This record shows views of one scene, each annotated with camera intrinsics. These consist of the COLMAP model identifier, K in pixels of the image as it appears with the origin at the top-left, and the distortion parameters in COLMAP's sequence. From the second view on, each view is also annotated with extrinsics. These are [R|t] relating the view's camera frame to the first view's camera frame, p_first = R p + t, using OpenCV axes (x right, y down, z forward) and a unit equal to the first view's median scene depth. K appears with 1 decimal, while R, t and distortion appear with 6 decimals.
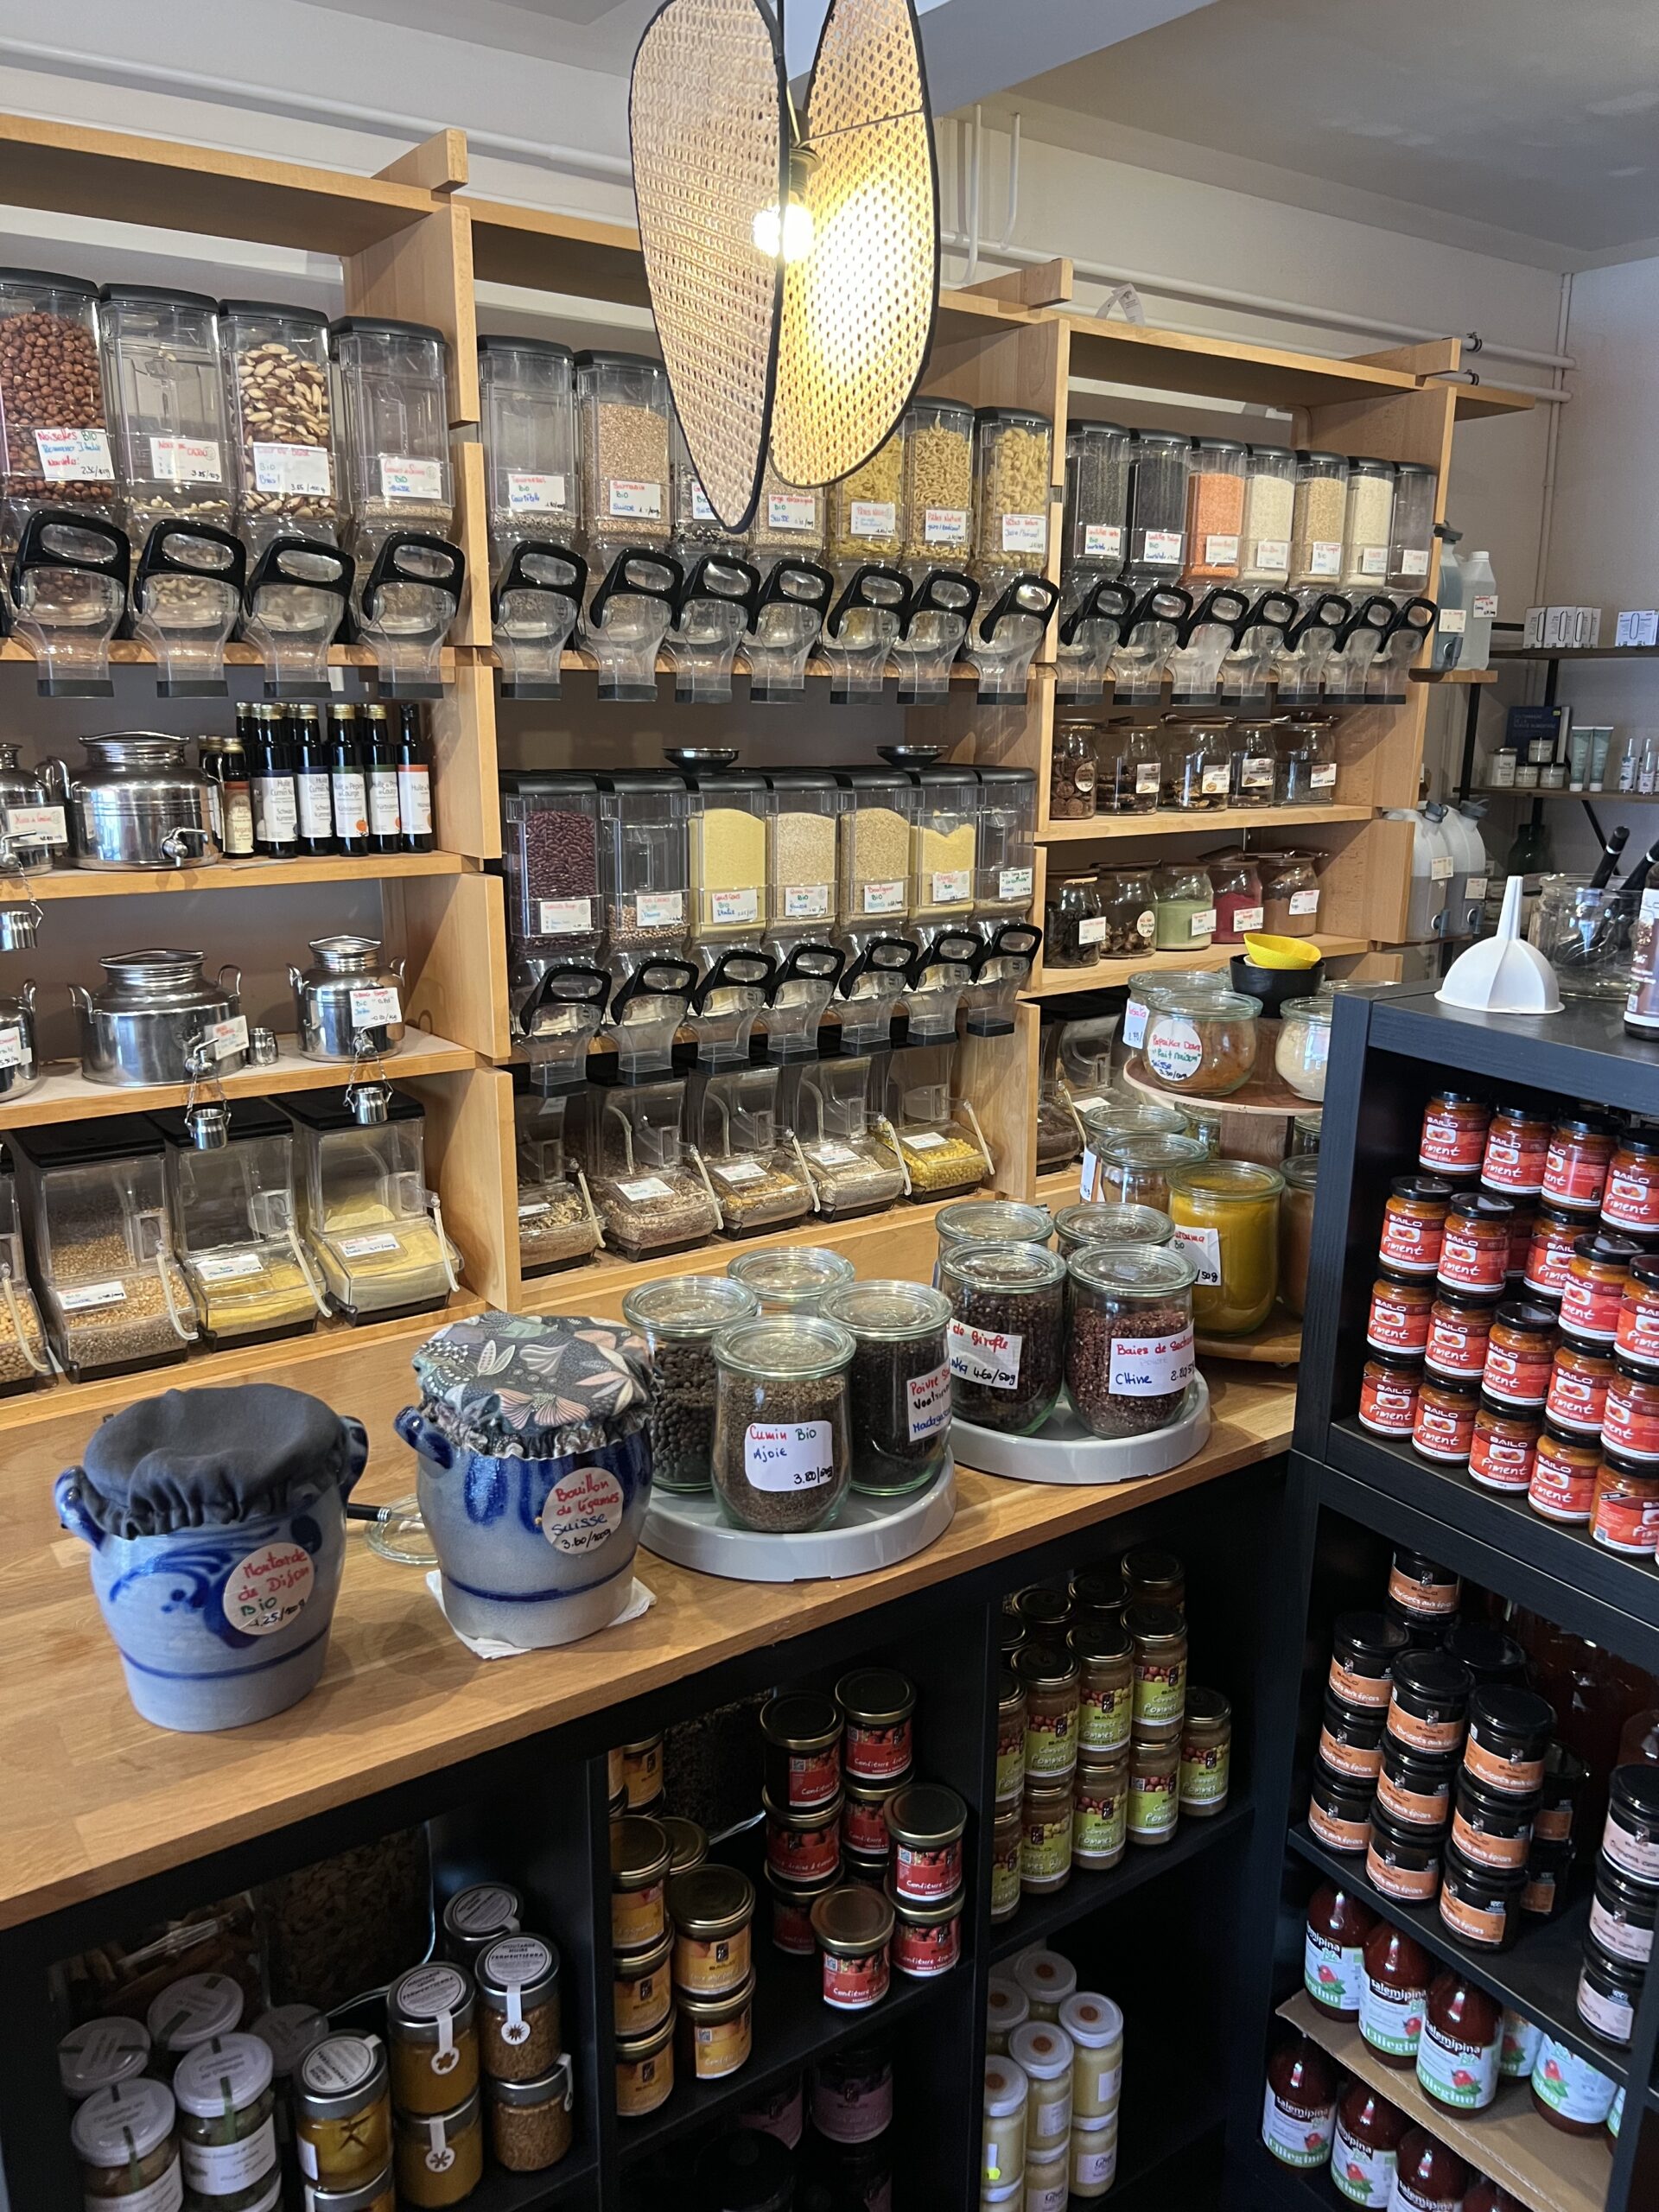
lens RADIAL K [[1679.6, 0, 819.8], [0, 1679.6, 1117.6], [0, 0, 1]] dist [0.051351, -0.062360]
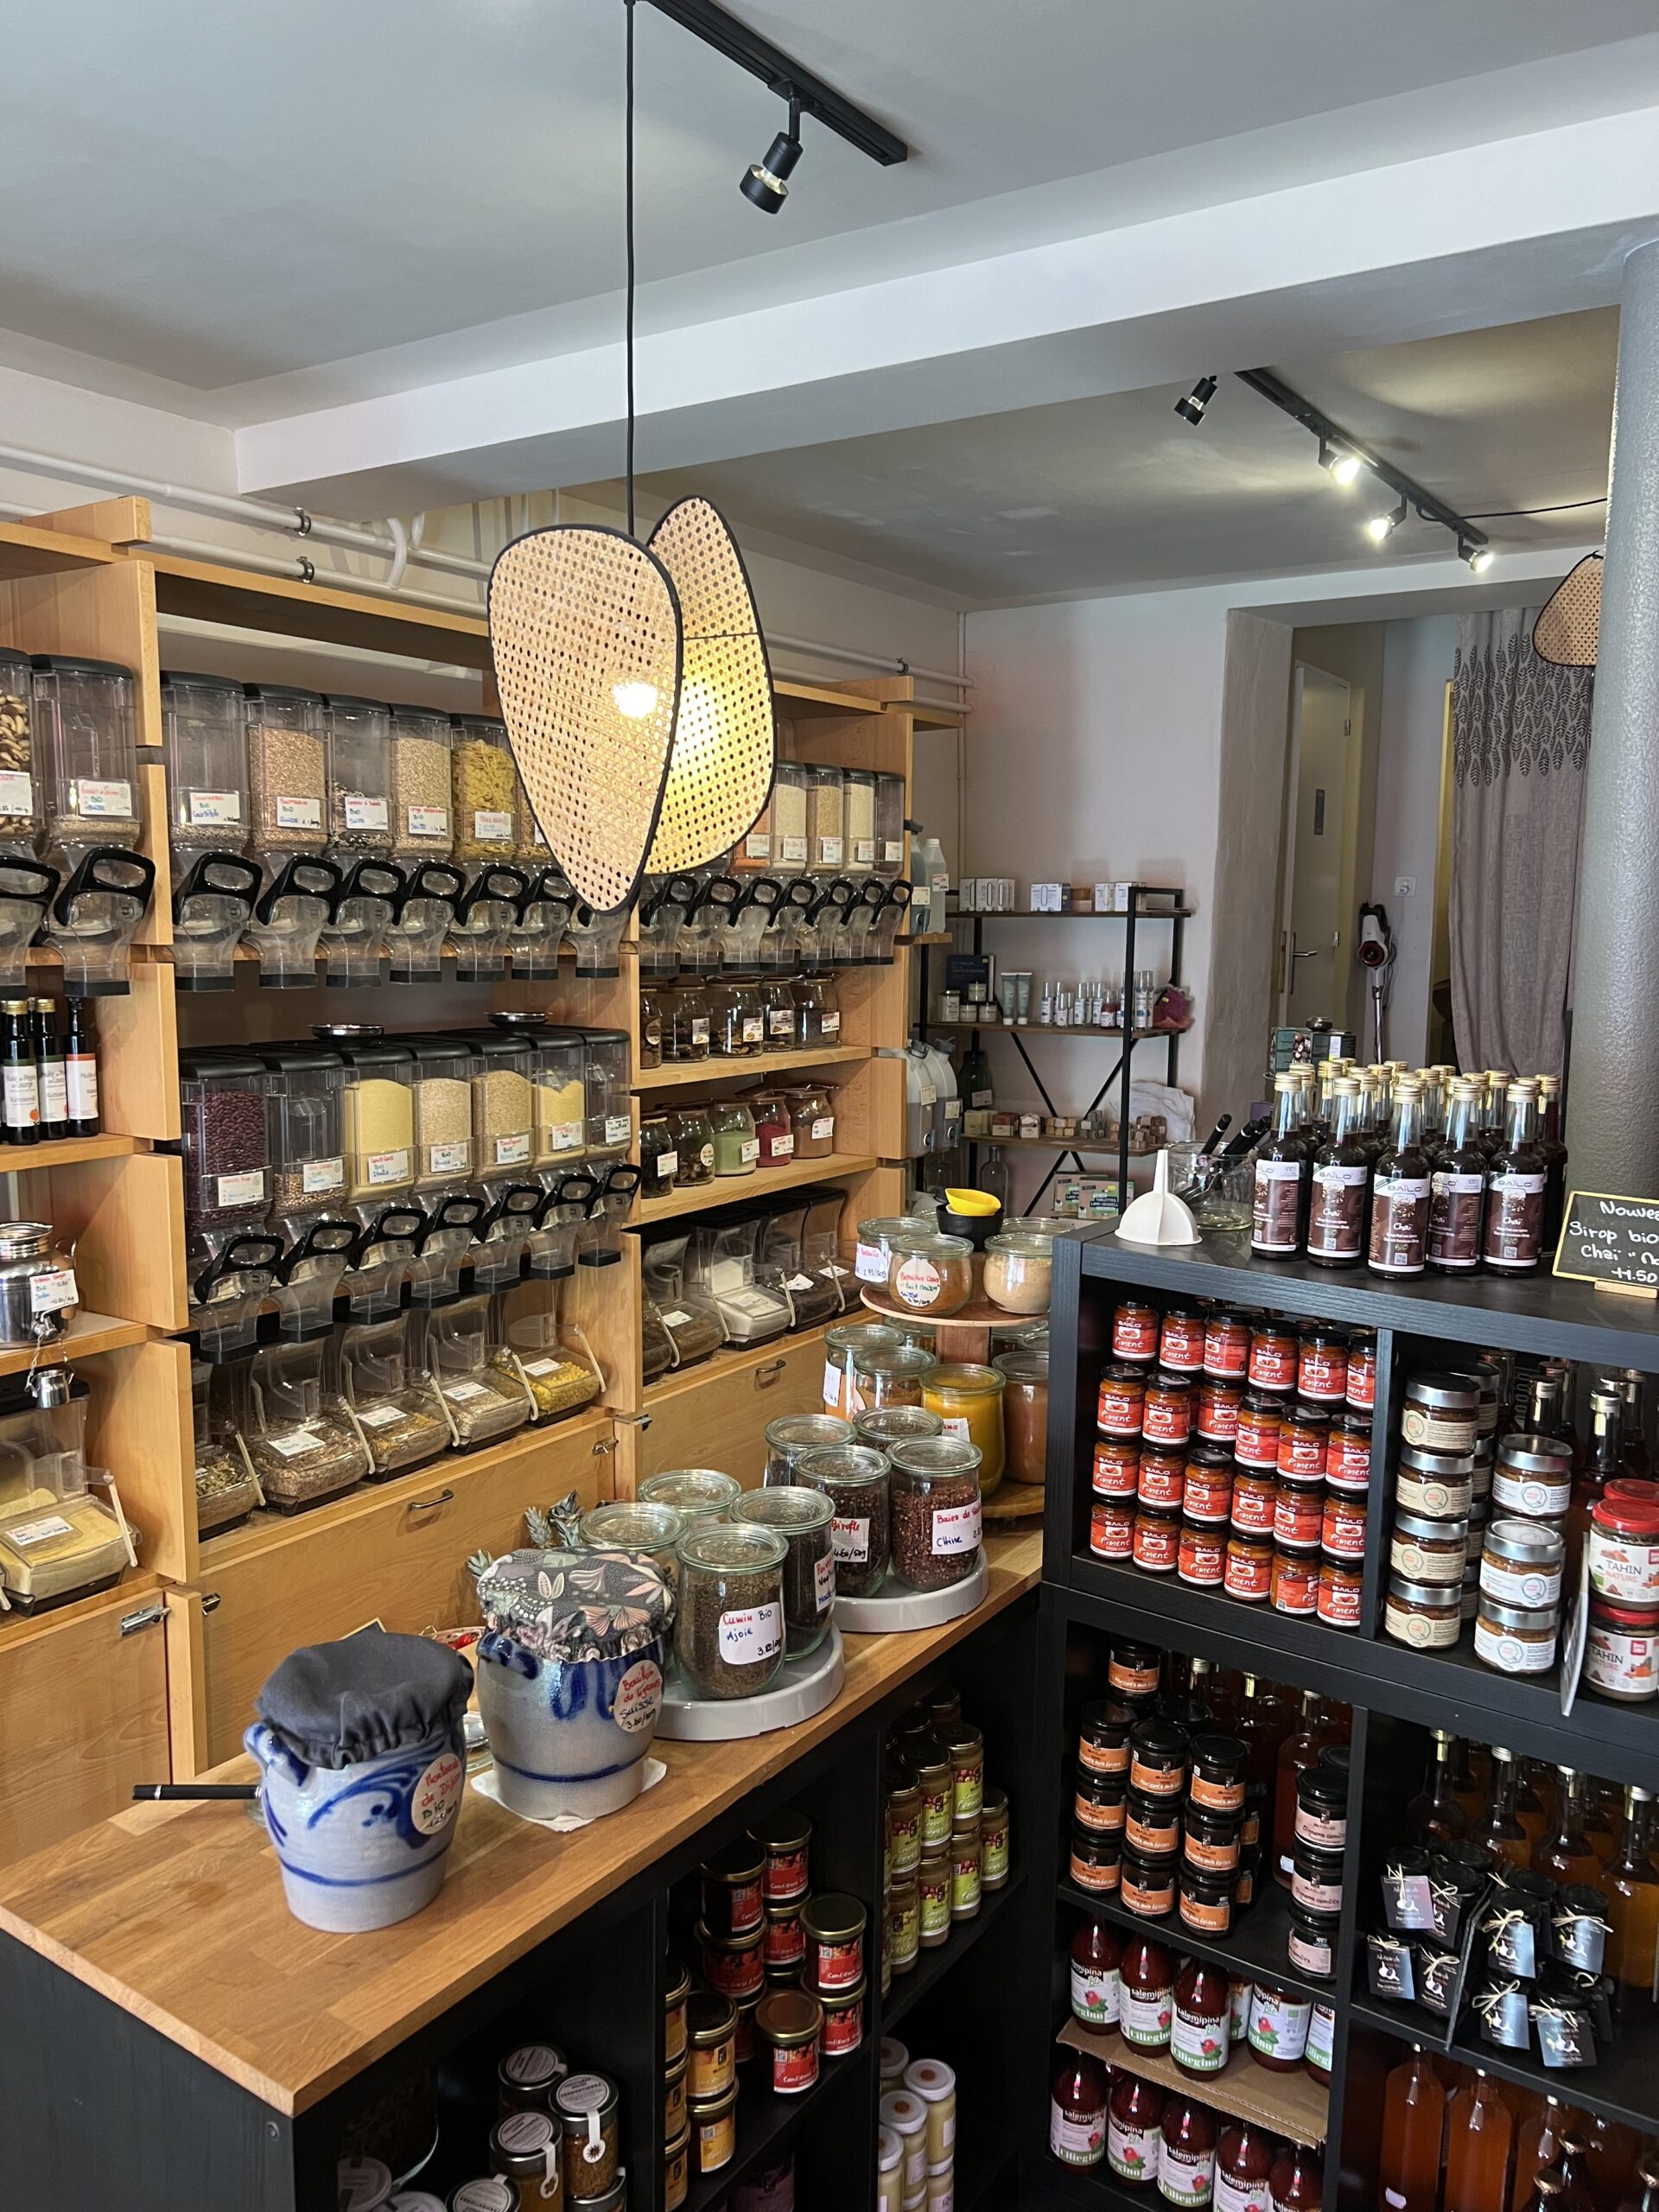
lens RADIAL K [[1679.6, 0, 826.6], [0, 1679.6, 1119.9], [0, 0, 1]] dist [0.051351, -0.062360]
pose [[0.934832, -0.045202, 0.352201, -0.177308], [0.086345, 0.991031, -0.101993, -0.022610], [-0.344431, 0.125757, 0.930351, -0.118301]]
